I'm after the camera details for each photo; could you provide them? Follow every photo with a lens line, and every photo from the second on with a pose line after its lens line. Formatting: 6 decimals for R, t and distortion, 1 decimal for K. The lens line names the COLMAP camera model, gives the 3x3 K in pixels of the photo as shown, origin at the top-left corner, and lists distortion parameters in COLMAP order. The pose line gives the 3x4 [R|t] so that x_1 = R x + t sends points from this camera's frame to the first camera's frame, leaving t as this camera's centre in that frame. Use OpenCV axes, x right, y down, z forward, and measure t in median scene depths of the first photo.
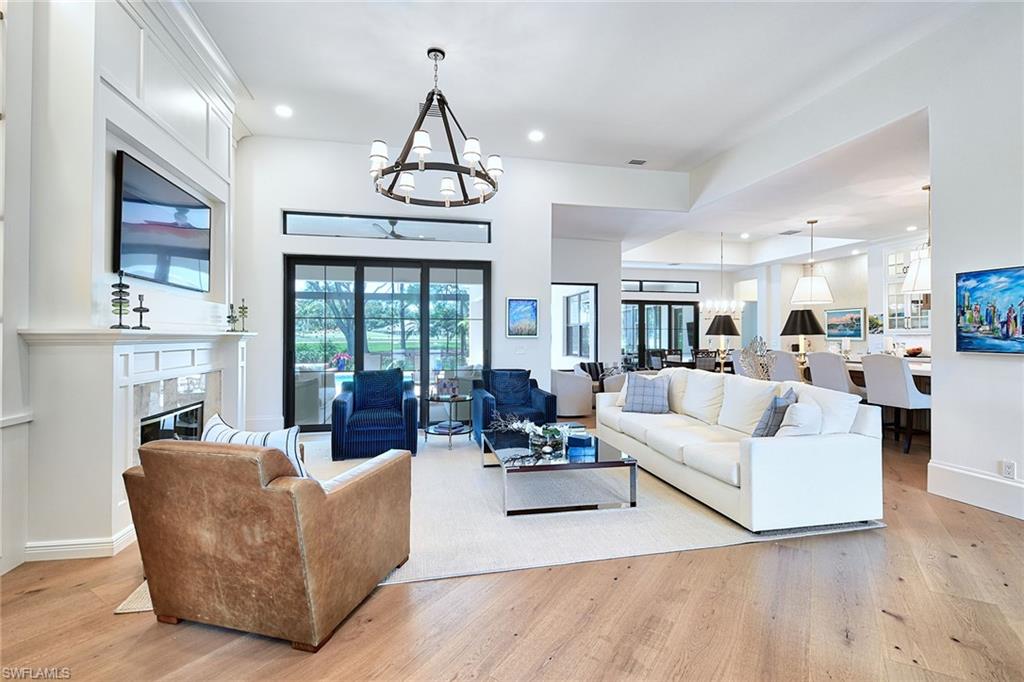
lens RADIAL K [[469.1, 0, 514.7], [0, 469.1, 337.5], [0, 0, 1]] dist [-0.004787, -0.000737]
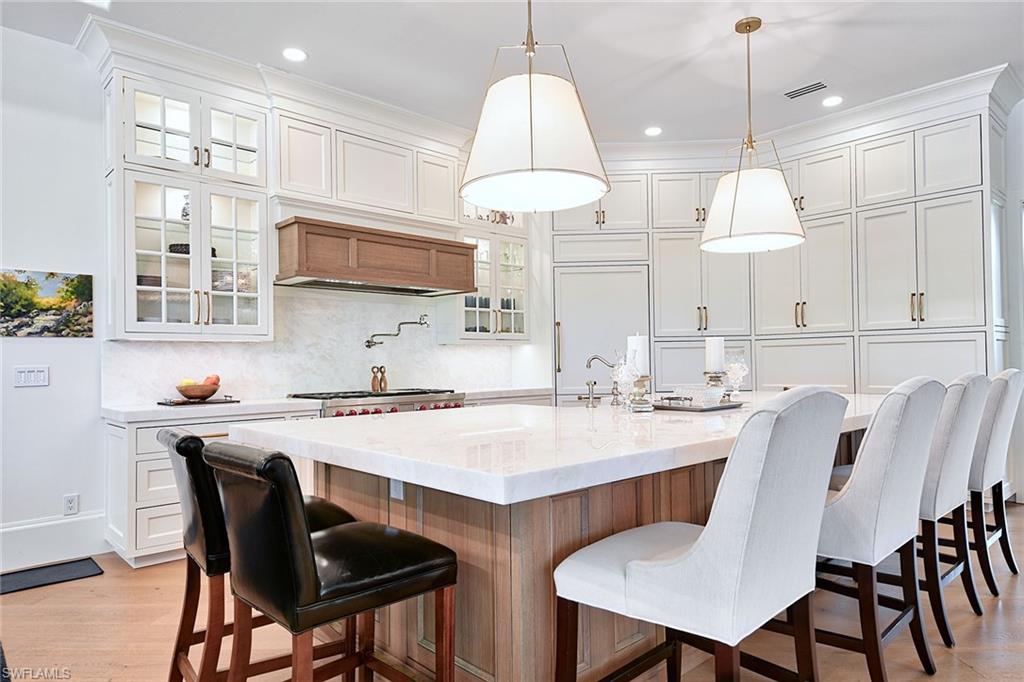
lens RADIAL K [[610.7, 0, 513.5], [0, 610.7, 351.9], [0, 0, 1]] dist [0.003581, -0.004534]
pose [[-0.523179, 0.019068, 0.852009, 0.282771], [0.014477, 0.999804, -0.013486, 0.009373], [-0.852100, 0.005279, -0.523353, 0.890166]]
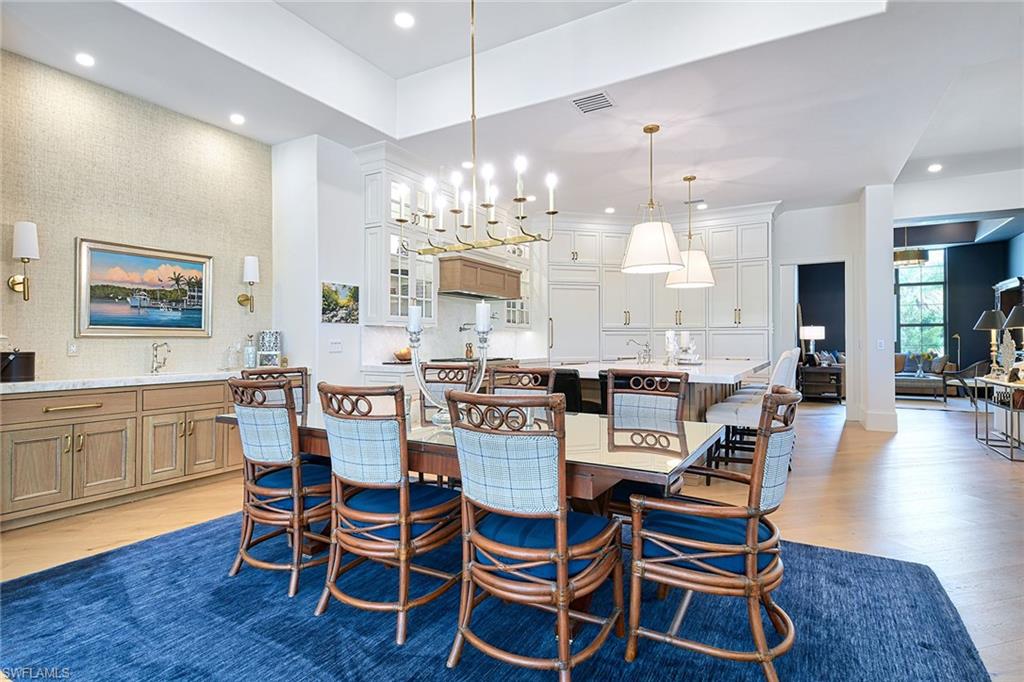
lens RADIAL K [[530.9, 0, 506.4], [0, 530.9, 334.7], [0, 0, 1]] dist [0.003134, 0.000763]
pose [[-0.763514, 0.005253, 0.645770, 0.269518], [-0.000775, 0.999959, -0.009051, 0.007842], [-0.645790, -0.007411, -0.763479, 1.229642]]
